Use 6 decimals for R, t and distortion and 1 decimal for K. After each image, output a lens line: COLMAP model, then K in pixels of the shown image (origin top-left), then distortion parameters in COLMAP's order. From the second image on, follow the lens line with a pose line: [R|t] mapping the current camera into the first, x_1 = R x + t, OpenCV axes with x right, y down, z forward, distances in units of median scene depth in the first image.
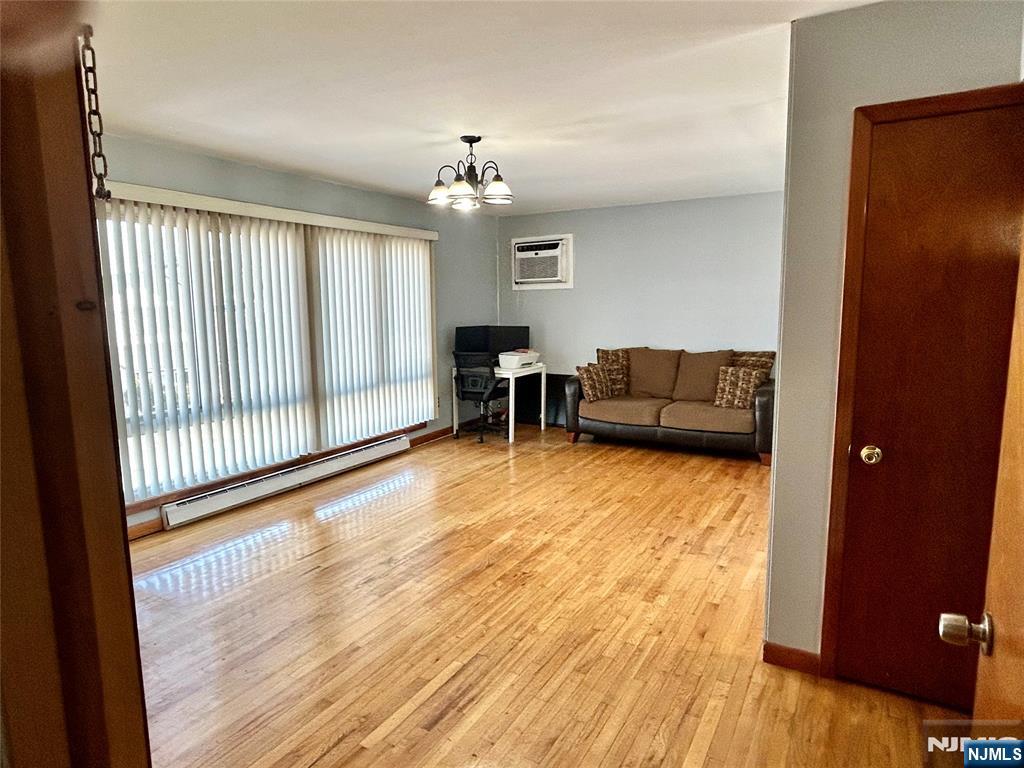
lens RADIAL K [[615.6, 0, 512.0], [0, 615.6, 384.0], [0, 0, 1]] dist [-0.005811, -0.003552]
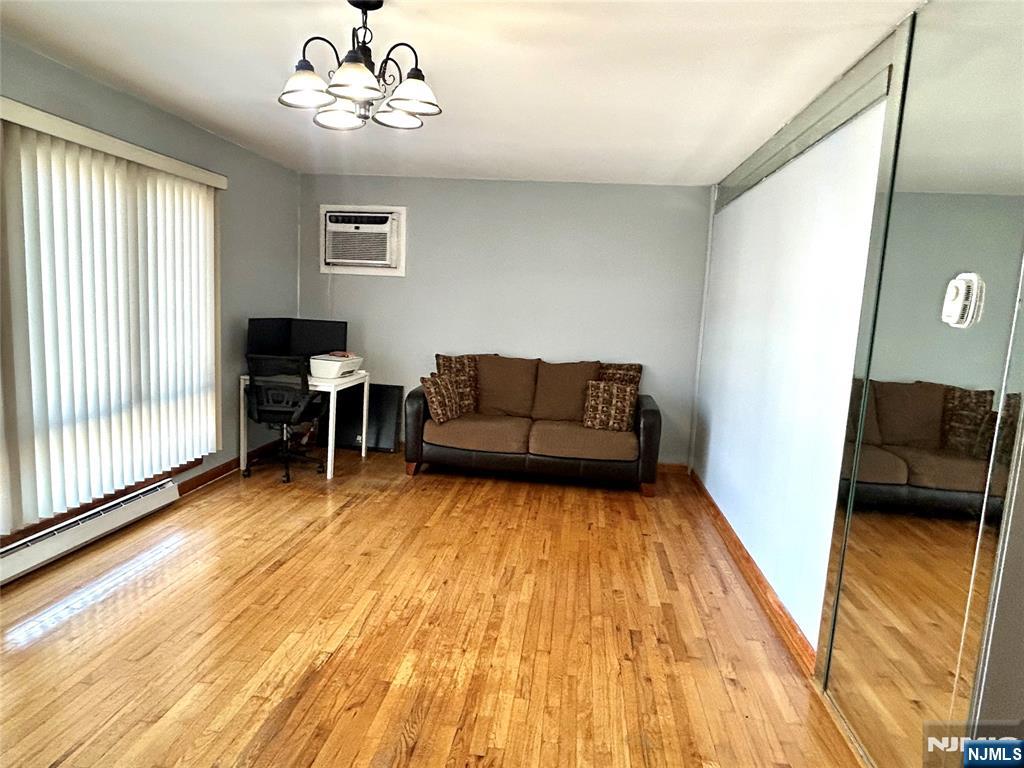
lens RADIAL K [[615.6, 0, 512.0], [0, 615.6, 384.0], [0, 0, 1]] dist [-0.005811, -0.003552]
pose [[0.917012, 0.009763, 0.398740, -0.100797], [-0.012554, 0.999912, 0.004388, -0.025751], [-0.398662, -0.009030, 0.917054, 0.251110]]
